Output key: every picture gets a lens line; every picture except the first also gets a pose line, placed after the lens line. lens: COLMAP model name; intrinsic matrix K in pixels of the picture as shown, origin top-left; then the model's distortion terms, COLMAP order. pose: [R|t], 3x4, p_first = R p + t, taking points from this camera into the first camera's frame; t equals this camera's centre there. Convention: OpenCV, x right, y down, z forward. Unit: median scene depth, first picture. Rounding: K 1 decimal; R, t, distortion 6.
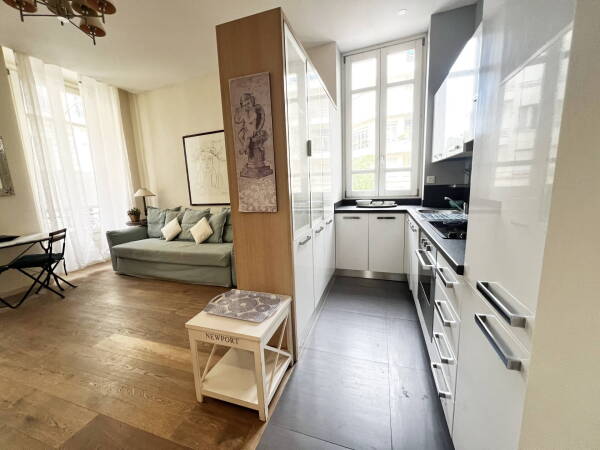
lens RADIAL K [[239.3, 0, 300.4], [0, 239.3, 223.1], [0, 0, 1]] dist [-0.000115, 0.000096]
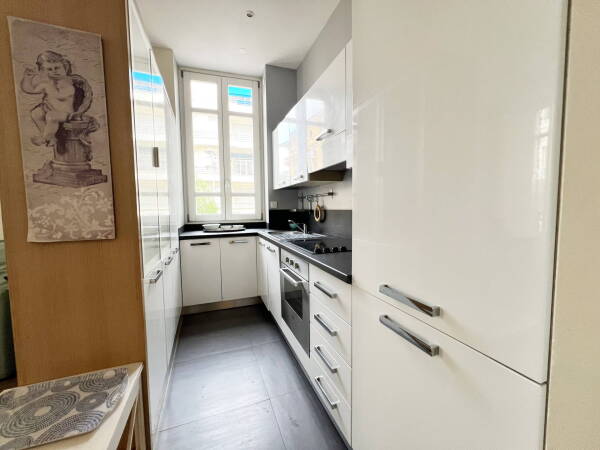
lens RADIAL K [[239.3, 0, 300.4], [0, 239.3, 223.1], [0, 0, 1]] dist [-0.000115, 0.000096]
pose [[0.774834, -0.012895, 0.632034, -0.093531], [0.083314, 0.993154, -0.081876, 0.006009], [-0.626651, 0.116098, 0.770603, 0.123423]]
